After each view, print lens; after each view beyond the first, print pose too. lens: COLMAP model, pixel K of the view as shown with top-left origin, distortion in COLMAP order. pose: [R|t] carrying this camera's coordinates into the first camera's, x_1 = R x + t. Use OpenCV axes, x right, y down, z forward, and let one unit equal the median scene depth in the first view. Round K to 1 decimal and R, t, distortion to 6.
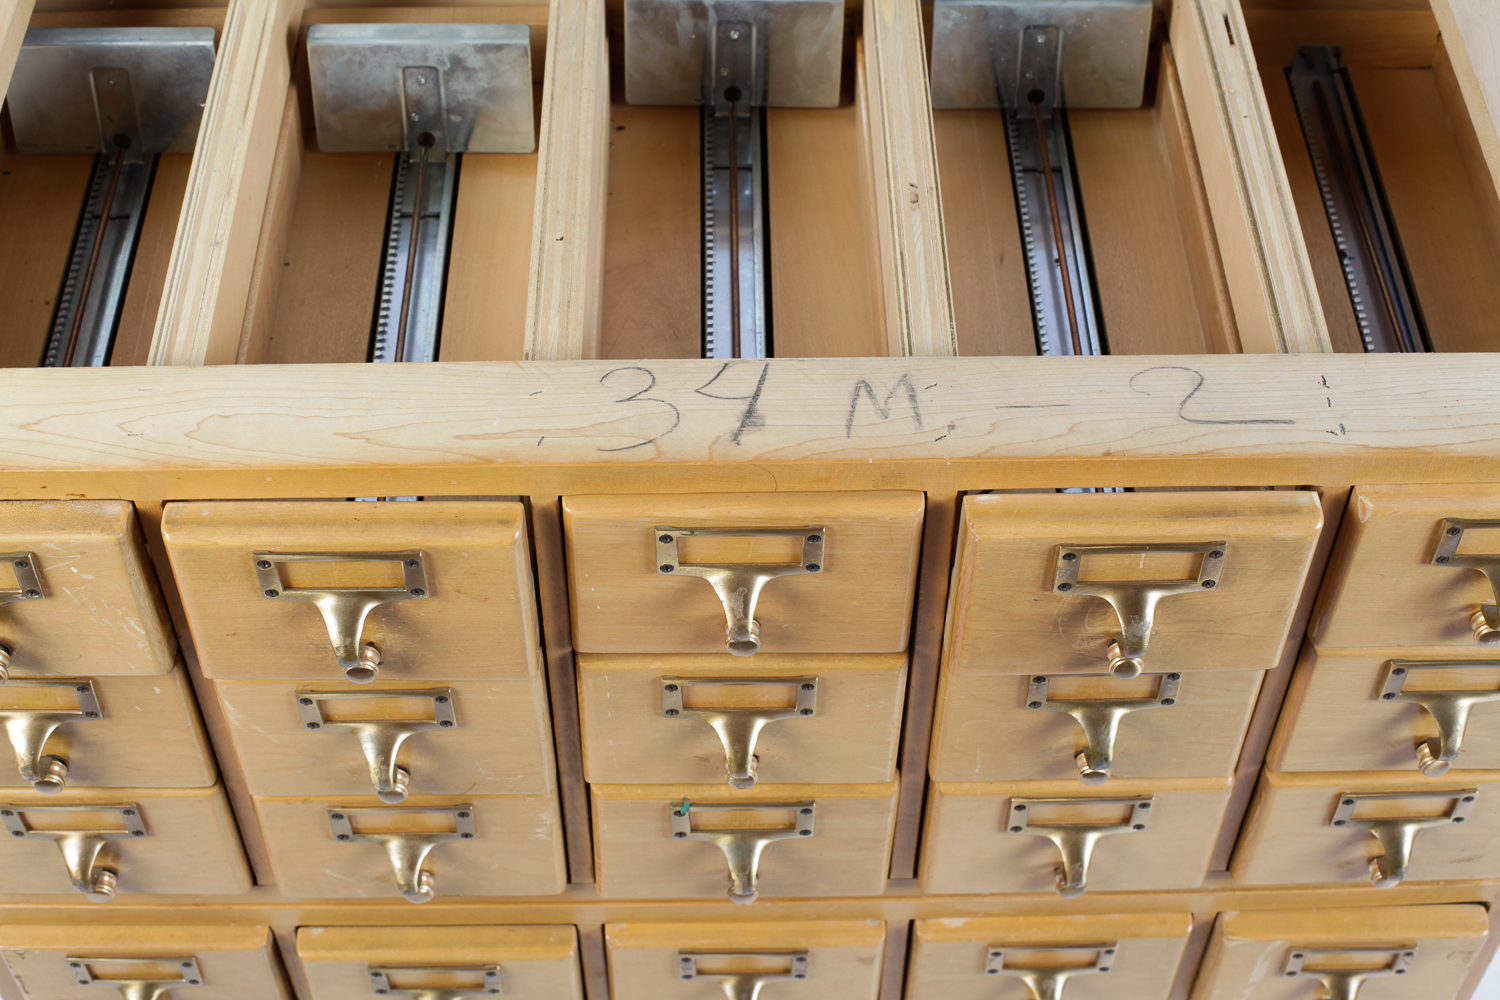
lens RADIAL K [[2257.4, 0, 750.0], [0, 2257.4, 500.0], [0, 0, 1]] dist [-0.174854, 0.072318]
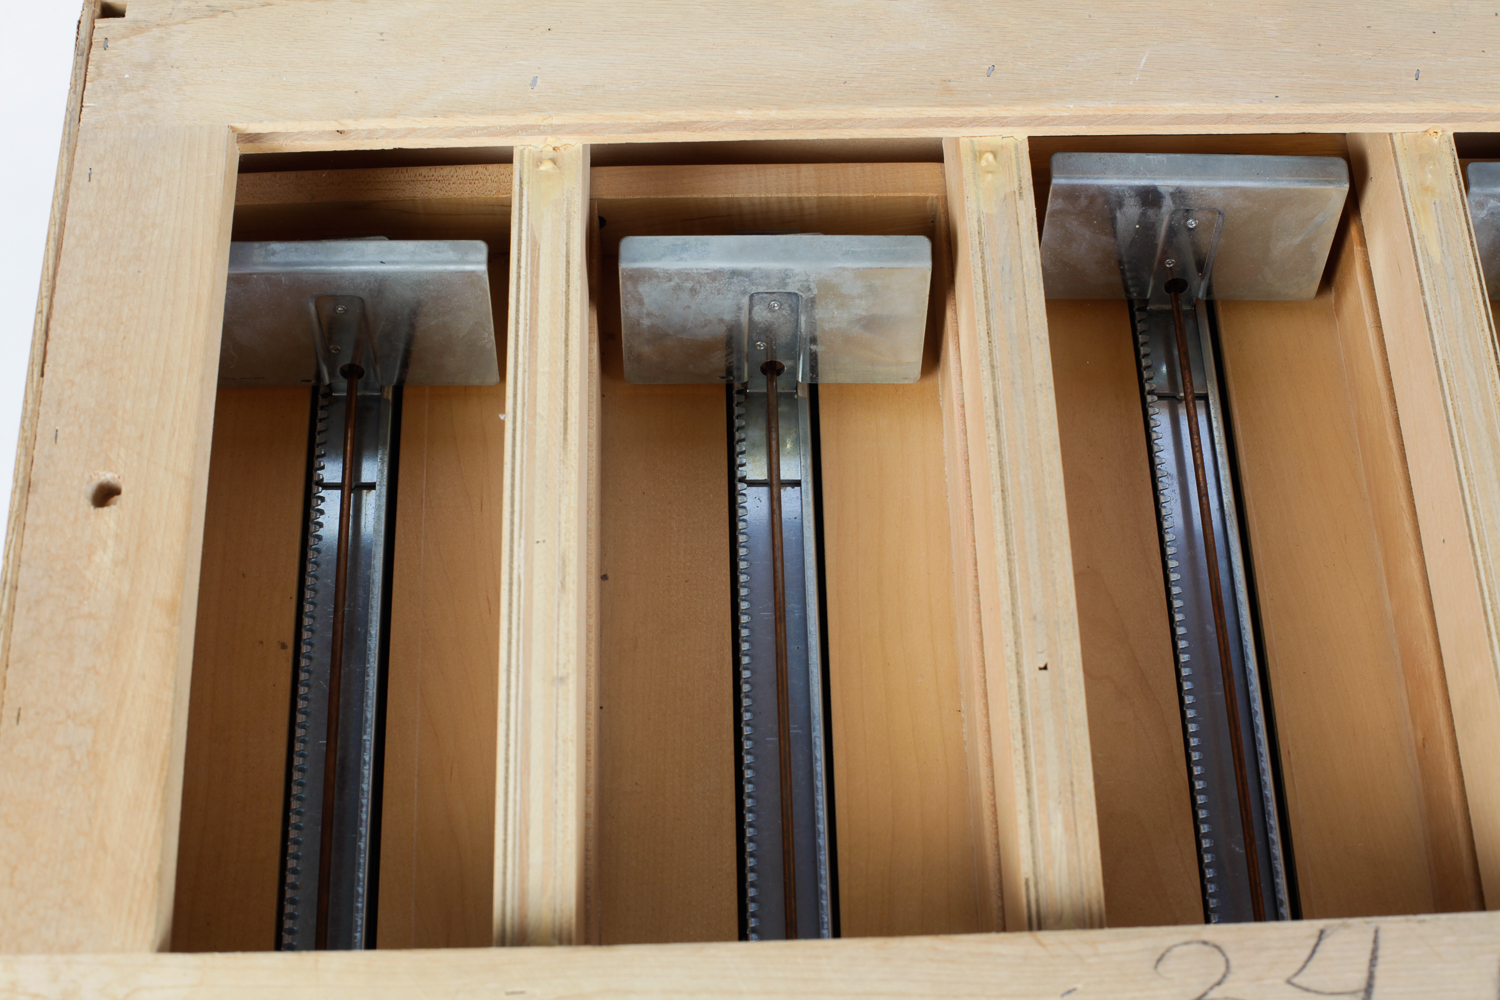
lens RADIAL K [[2257.4, 0, 750.0], [0, 2257.4, 500.0], [0, 0, 1]] dist [-0.174854, 0.072318]
pose [[0.999936, -0.010411, 0.004405, -0.160755], [0.009206, 0.976090, 0.217170, -0.288663], [-0.006560, -0.217116, 0.976124, 0.277064]]
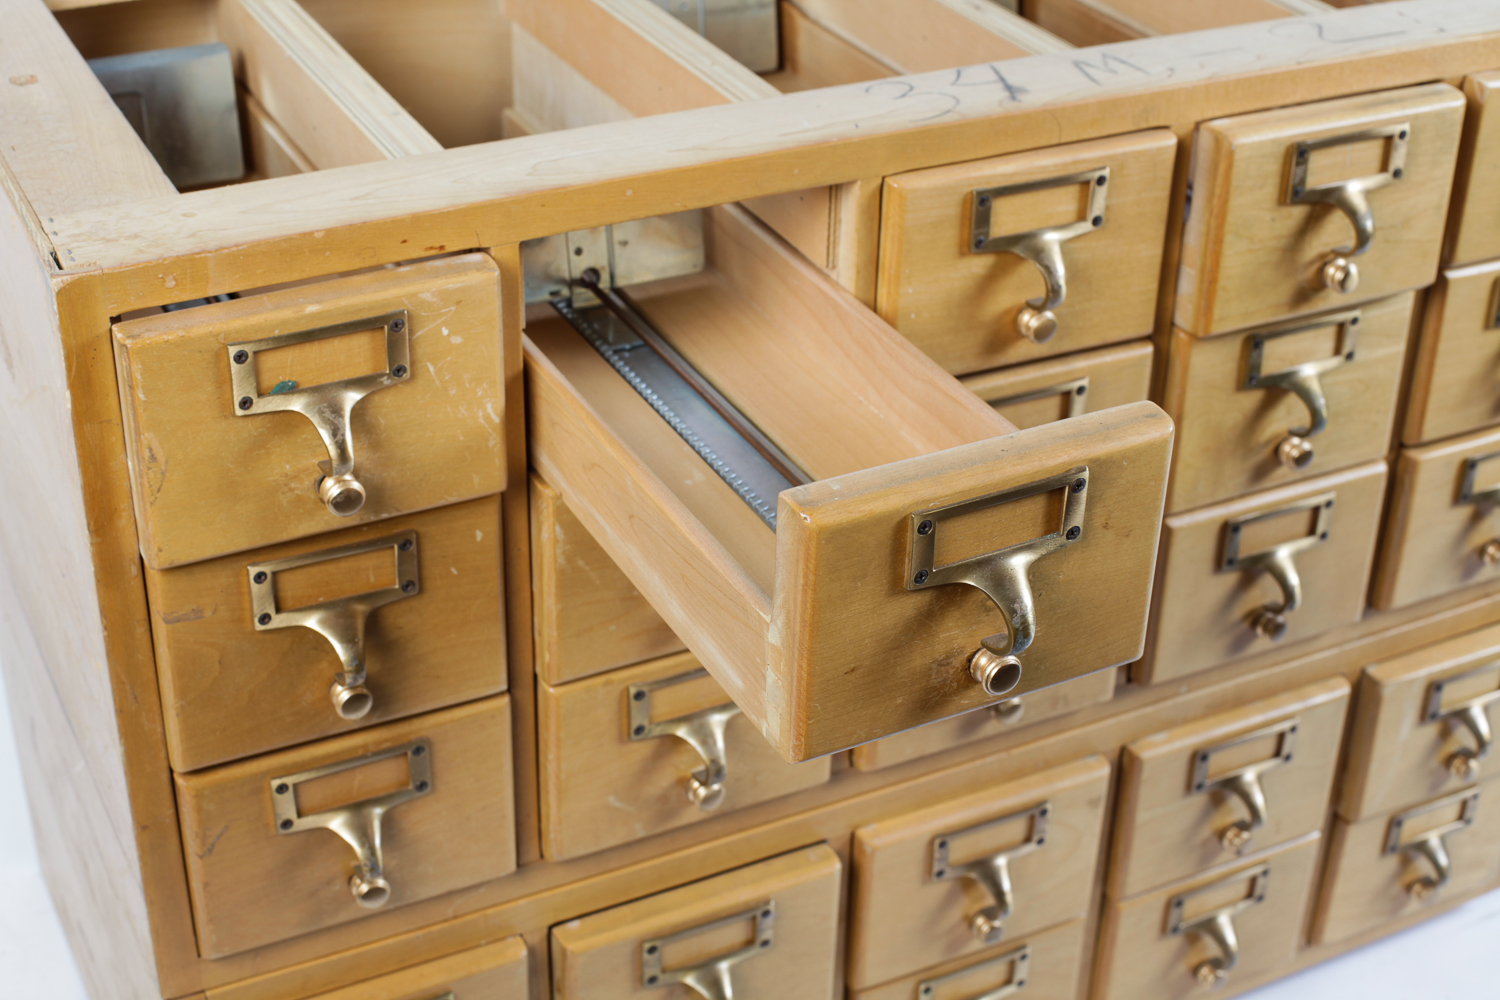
lens RADIAL K [[2257.4, 0, 750.0], [0, 2257.4, 500.0], [0, 0, 1]] dist [-0.174854, 0.072318]
pose [[0.890994, -0.211359, 0.401816, -0.462298], [0.328621, 0.910897, -0.249548, 0.291627], [-0.313269, 0.354391, 0.881061, 0.144093]]
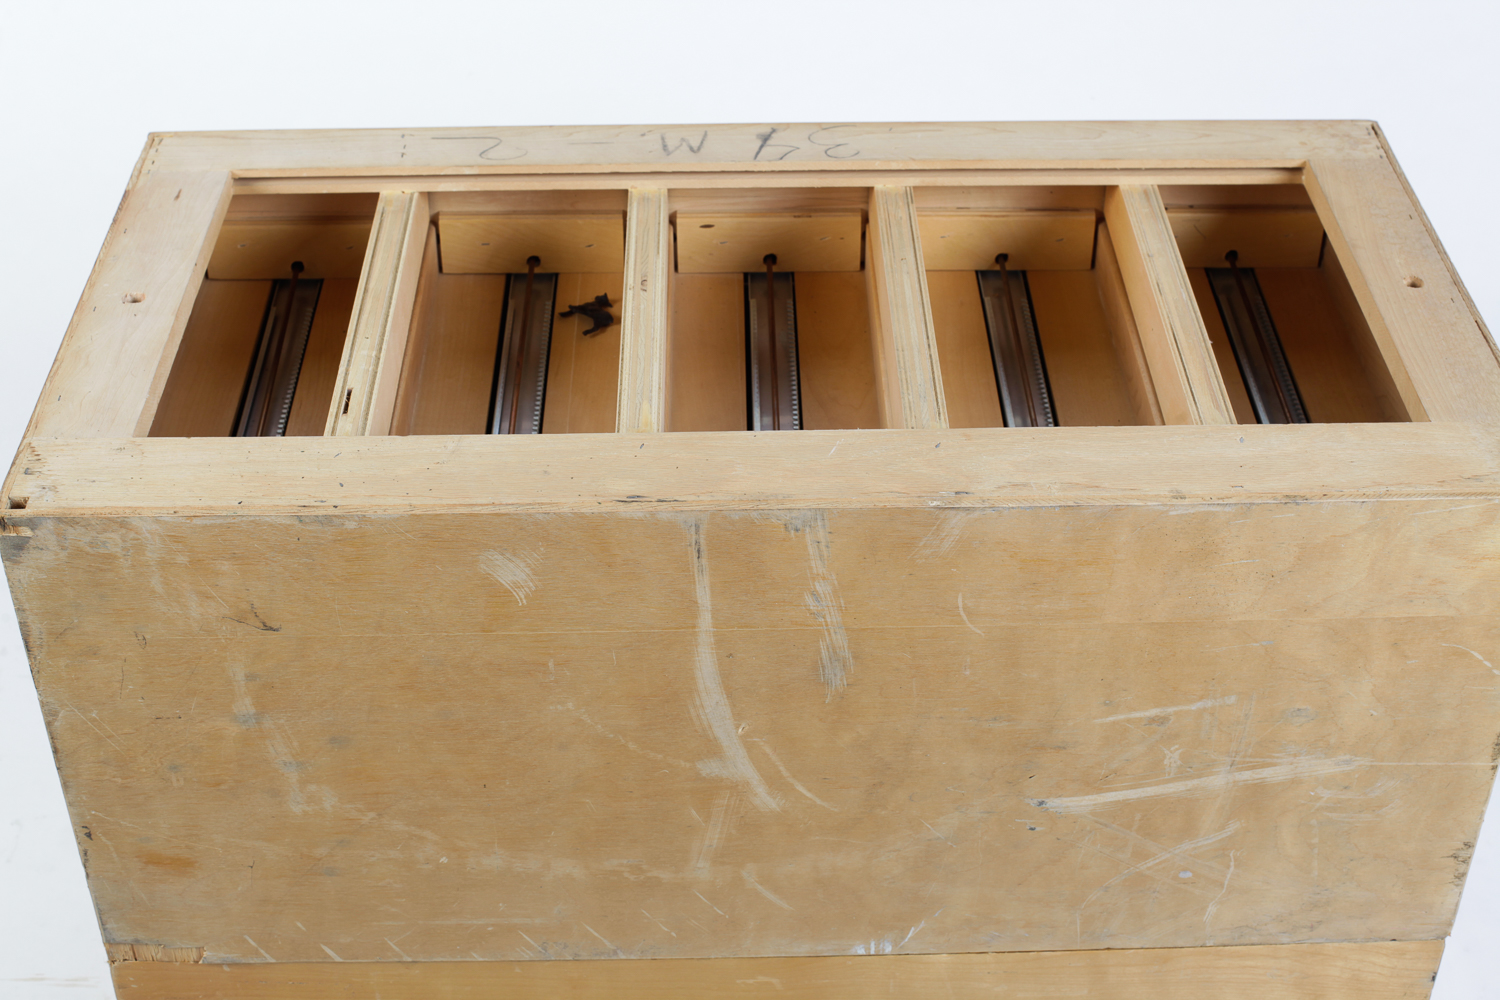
lens RADIAL K [[2257.4, 0, 750.0], [0, 2257.4, 500.0], [0, 0, 1]] dist [-0.174854, 0.072318]
pose [[-1.000000, 0.000294, -0.000179, 0.009257], [-0.000160, 0.061907, 0.998082, -1.325664], [0.000304, 0.998082, -0.061907, 1.097074]]
